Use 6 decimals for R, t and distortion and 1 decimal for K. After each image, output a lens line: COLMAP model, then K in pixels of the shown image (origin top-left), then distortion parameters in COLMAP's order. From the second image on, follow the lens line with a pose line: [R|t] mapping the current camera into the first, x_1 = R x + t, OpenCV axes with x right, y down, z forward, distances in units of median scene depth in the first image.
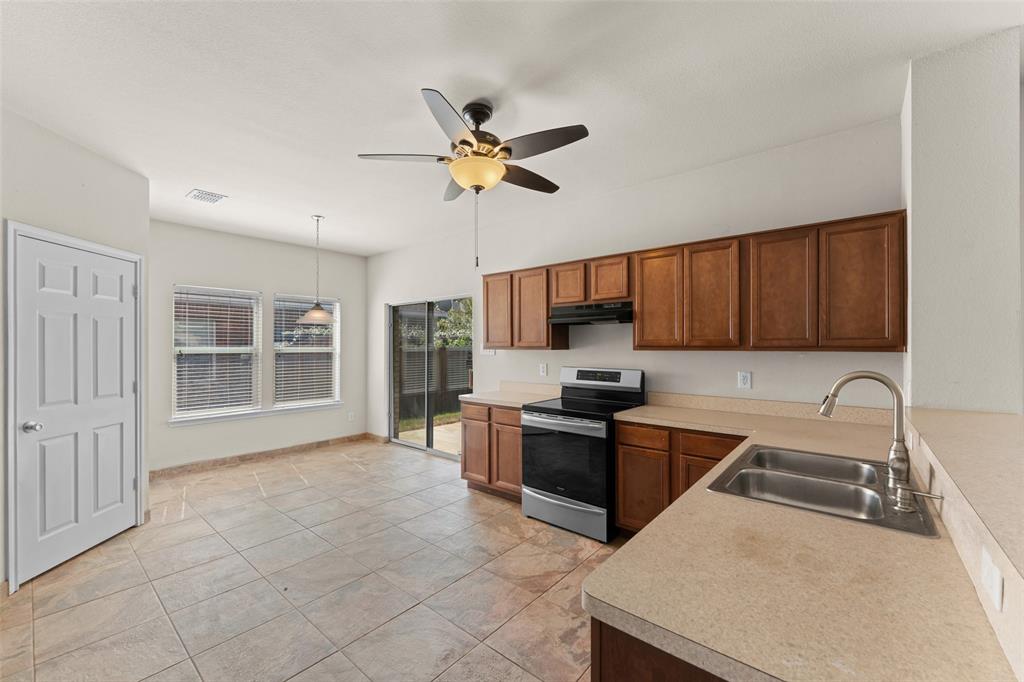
lens RADIAL K [[414.0, 0, 511.0], [0, 414.0, 348.2], [0, 0, 1]] dist [0.001275, -0.000147]
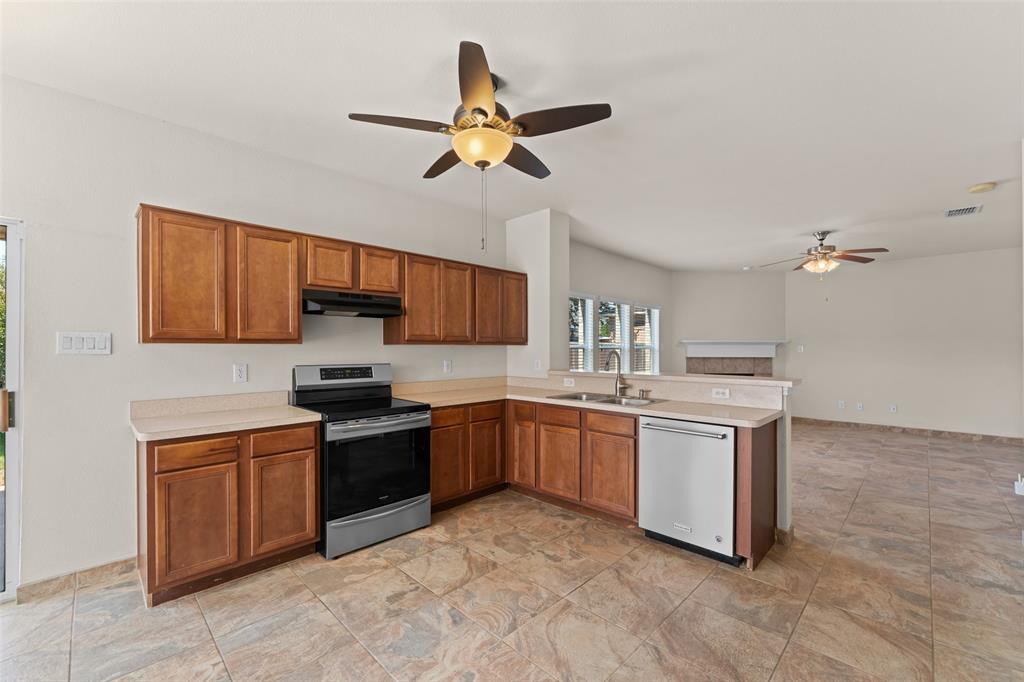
lens RADIAL K [[414.0, 0, 520.7], [0, 414.0, 345.0], [0, 0, 1]] dist [0.001275, -0.000147]
pose [[0.075181, -0.001117, 0.997169, -0.743015], [-0.005643, 0.999983, 0.001546, 0.003458], [-0.997154, -0.005743, 0.075173, 0.625098]]
